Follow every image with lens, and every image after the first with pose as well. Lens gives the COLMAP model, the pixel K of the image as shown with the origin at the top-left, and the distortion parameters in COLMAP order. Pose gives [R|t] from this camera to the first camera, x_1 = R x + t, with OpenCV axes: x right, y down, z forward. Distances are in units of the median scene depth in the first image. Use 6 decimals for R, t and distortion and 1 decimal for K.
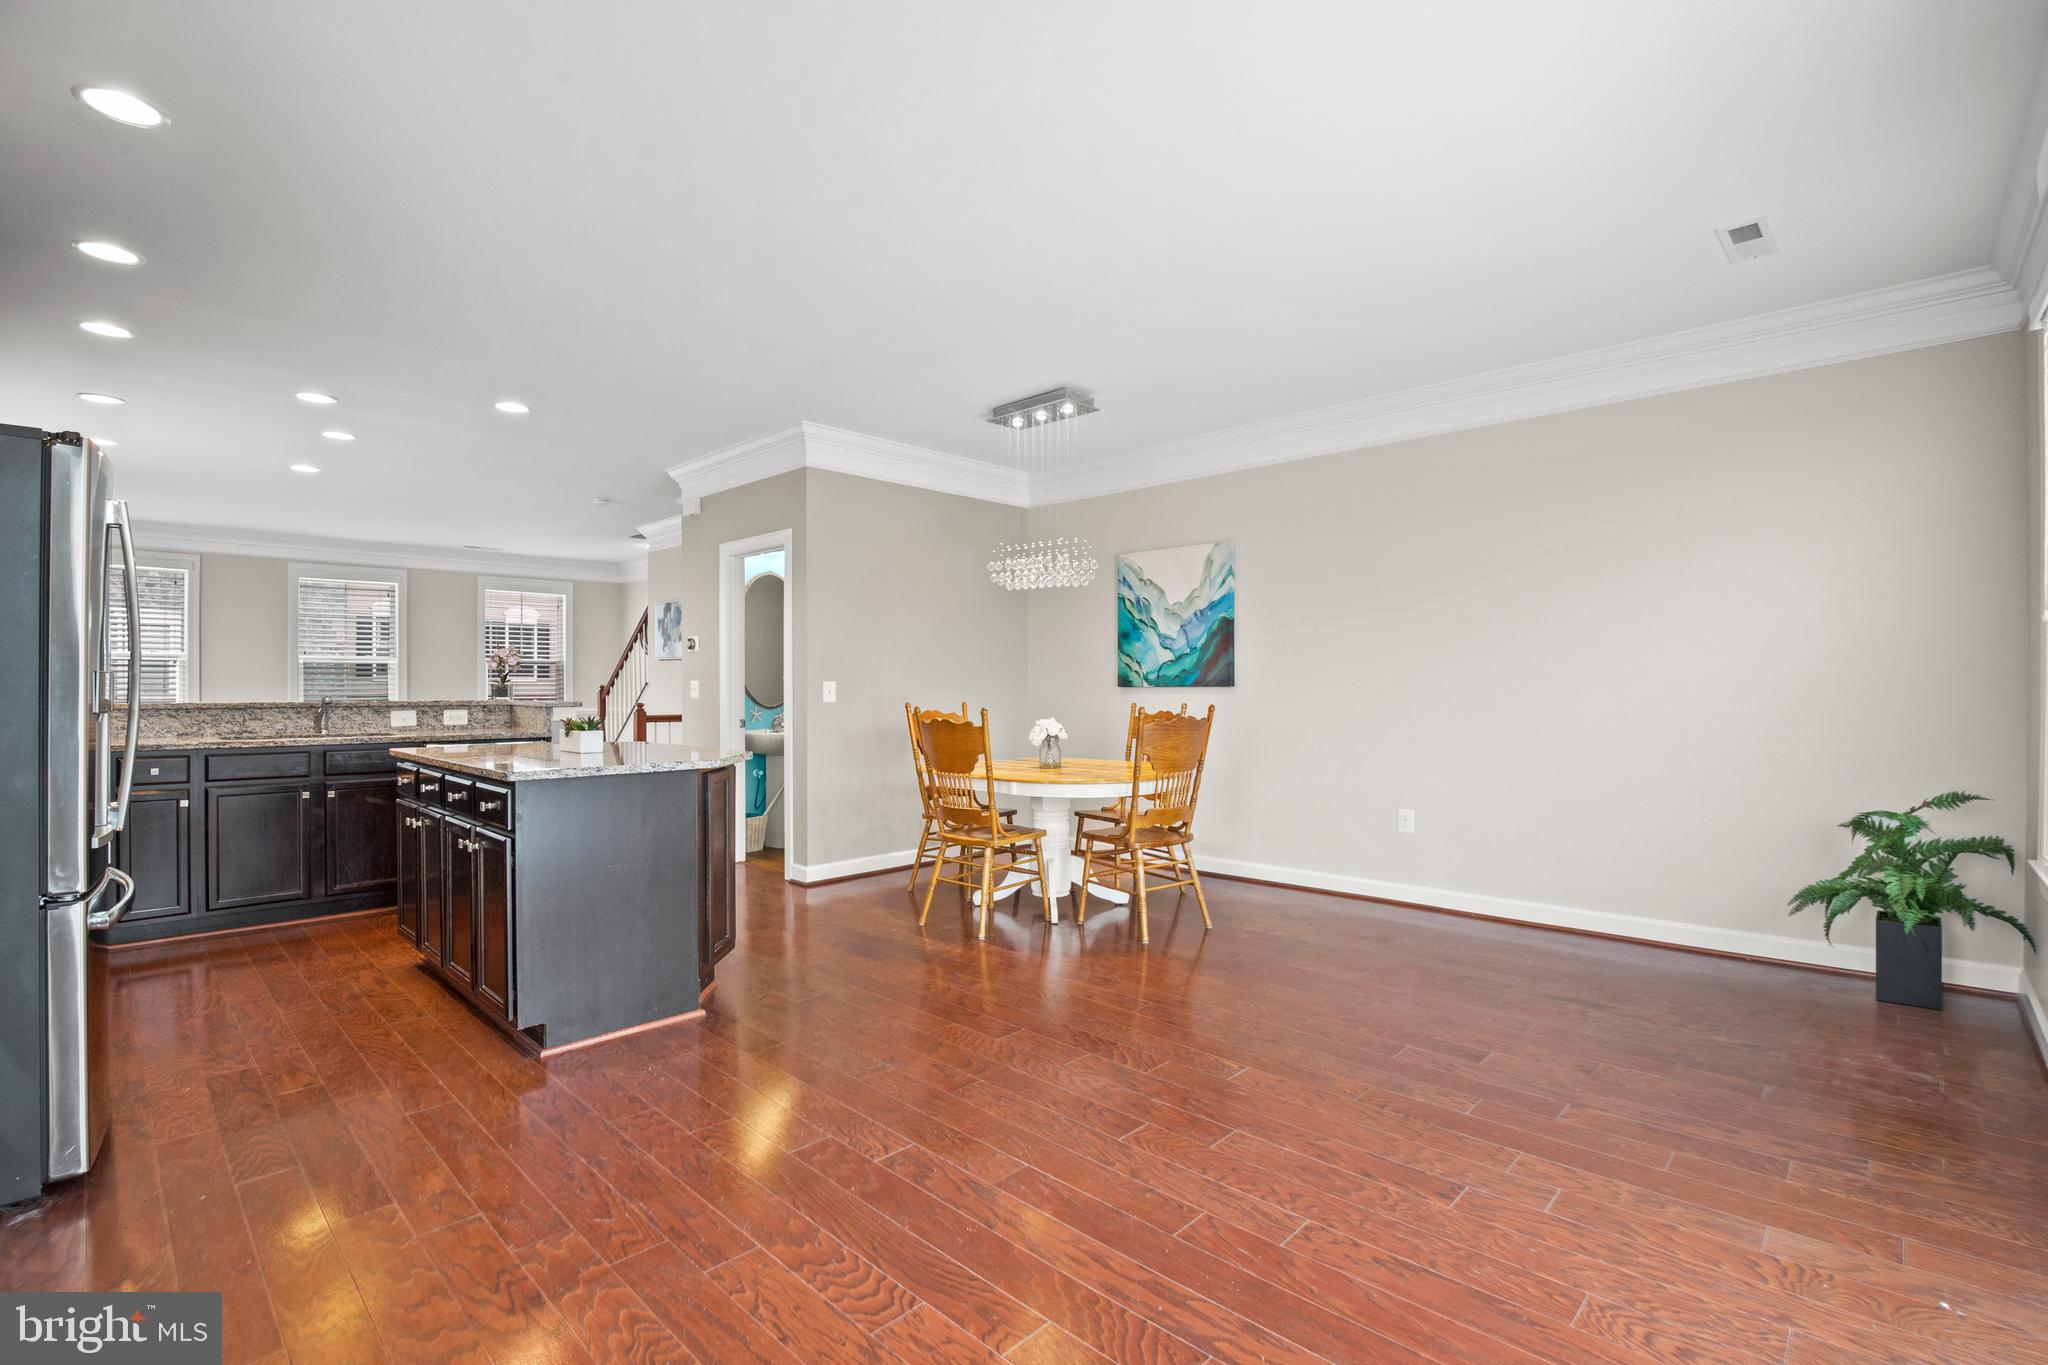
lens RADIAL K [[943.0, 0, 1031.3], [0, 943.0, 685.9], [0, 0, 1]] dist [-0.037688, 0.010973]
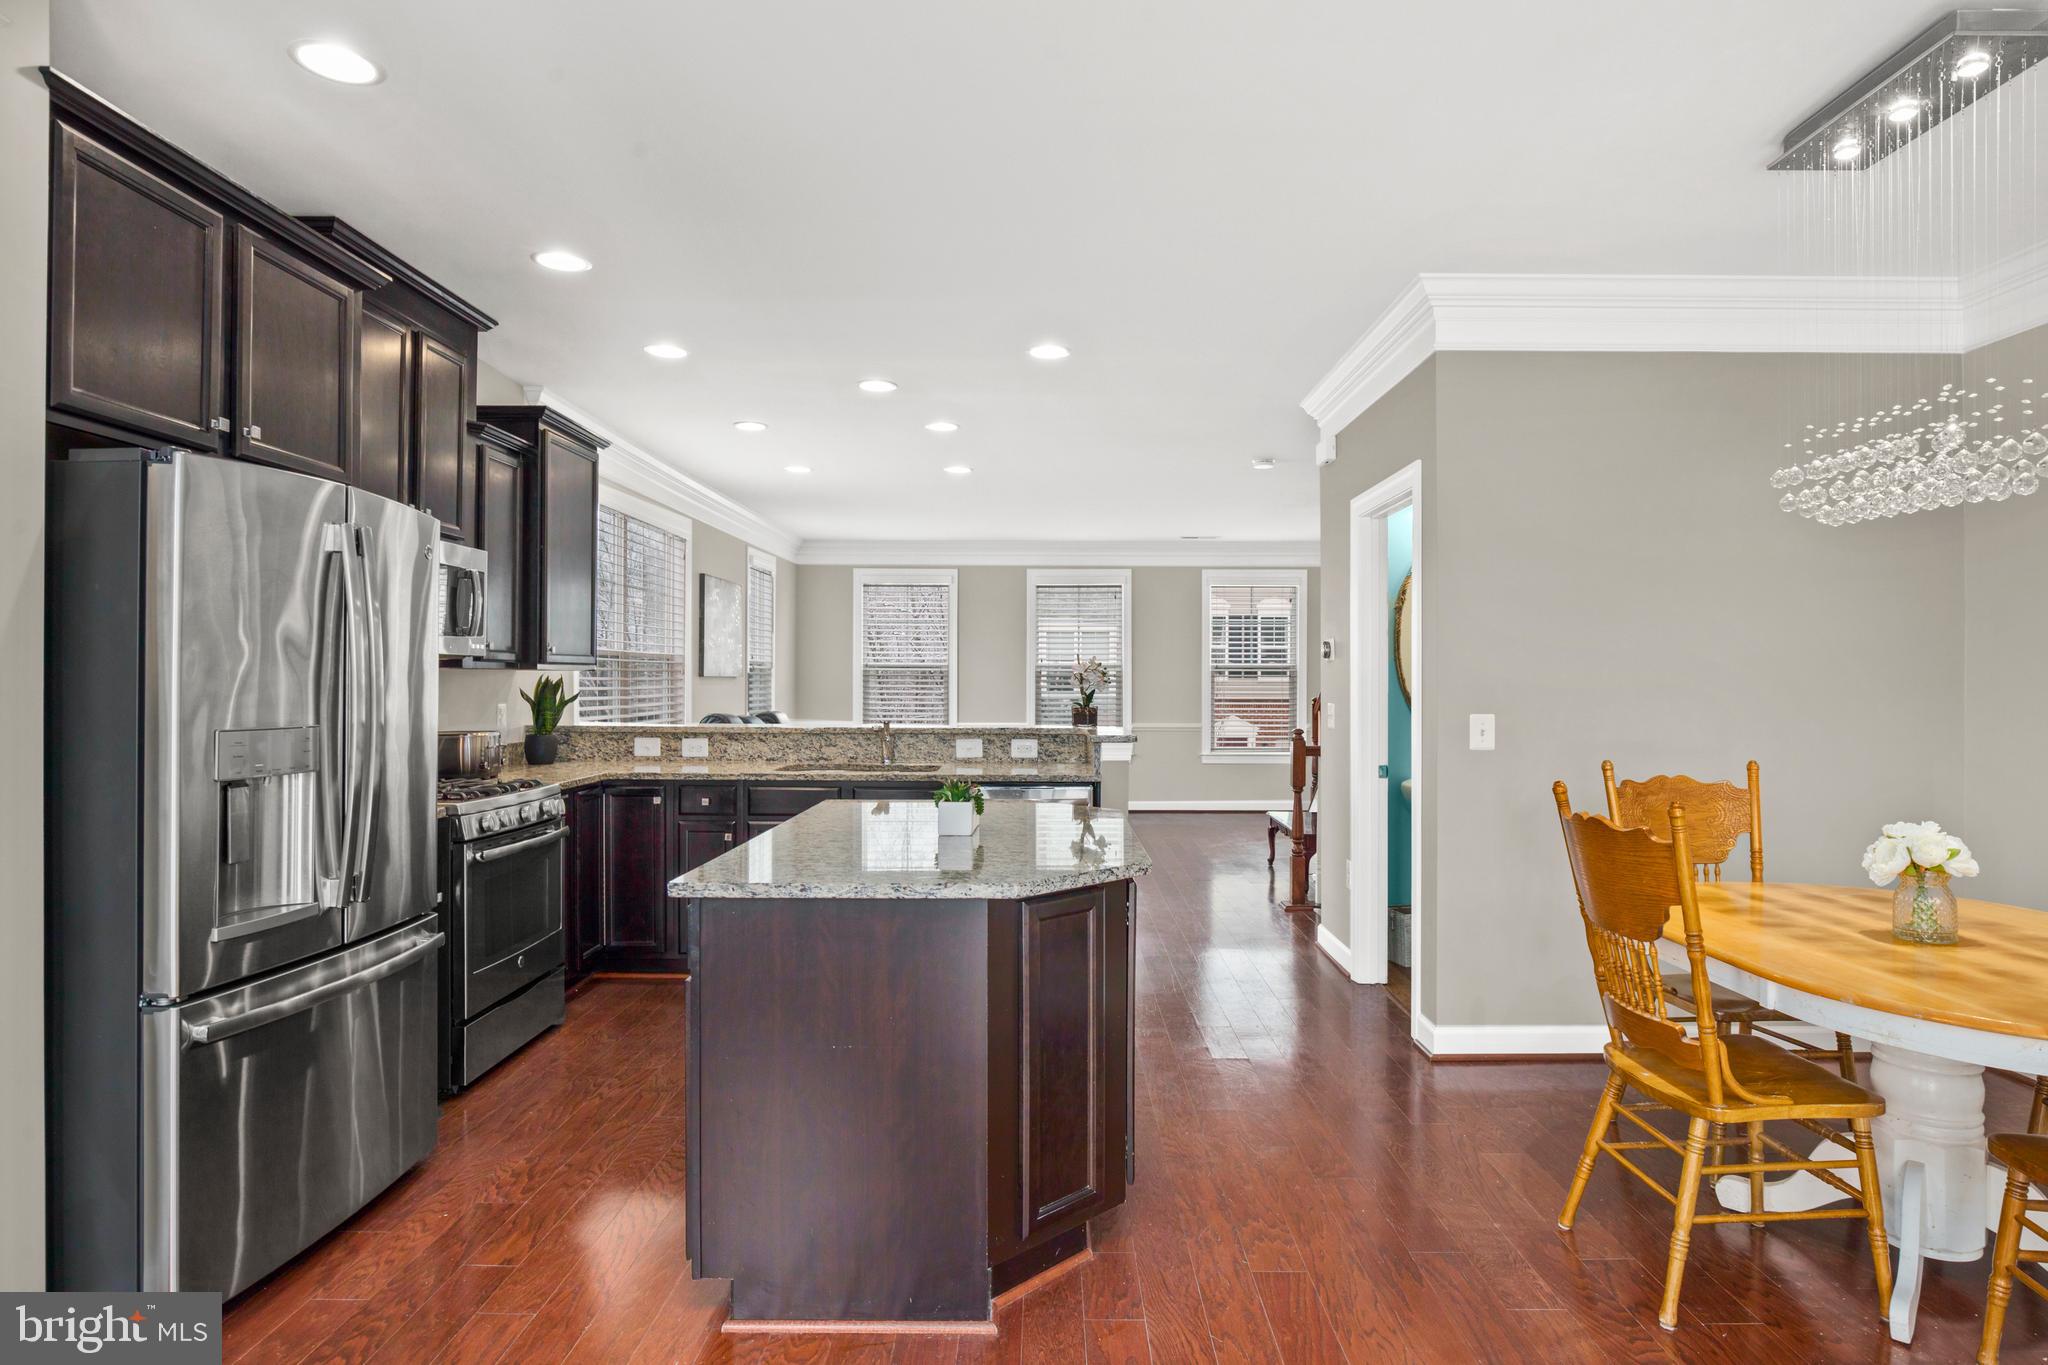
lens RADIAL K [[1103.5, 0, 1028.6], [0, 1103.5, 684.9], [0, 0, 1]] dist [-0.019345, 0.001763]
pose [[0.690663, 0.002430, -0.723173, 0.095432], [-0.001294, 0.999997, 0.002124, -0.027390], [0.723175, -0.000531, 0.690664, 0.379520]]
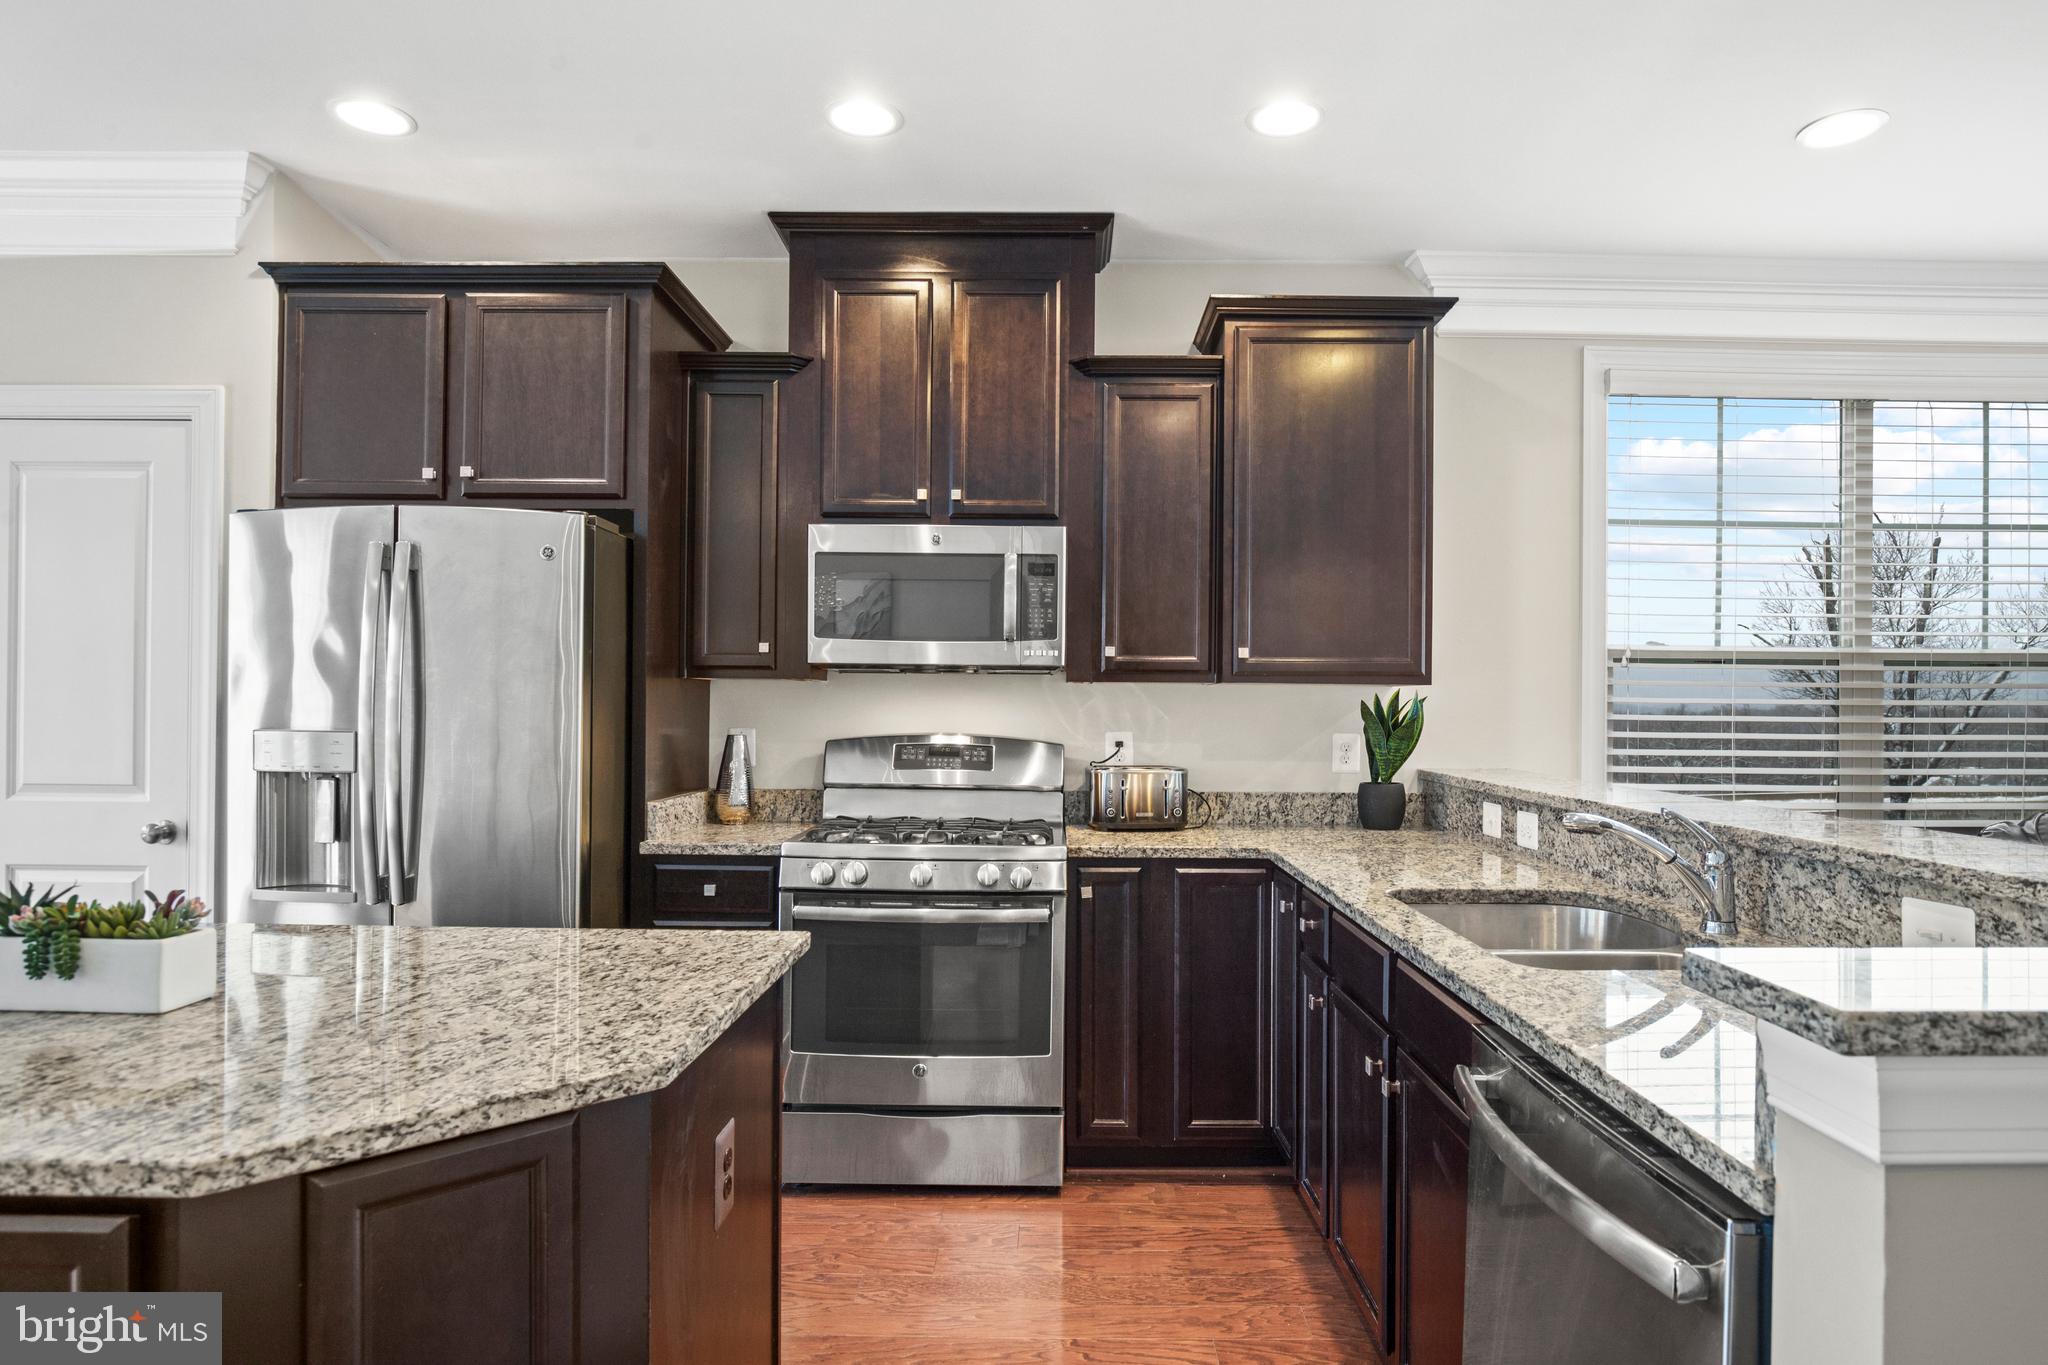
lens RADIAL K [[1103.5, 0, 1028.6], [0, 1103.5, 684.9], [0, 0, 1]] dist [-0.019345, 0.001763]
pose [[-0.730275, -0.019224, -0.682882, -0.369116], [-0.012427, 0.999812, -0.014856, -0.026662], [0.683040, -0.002363, -0.730377, 1.125579]]
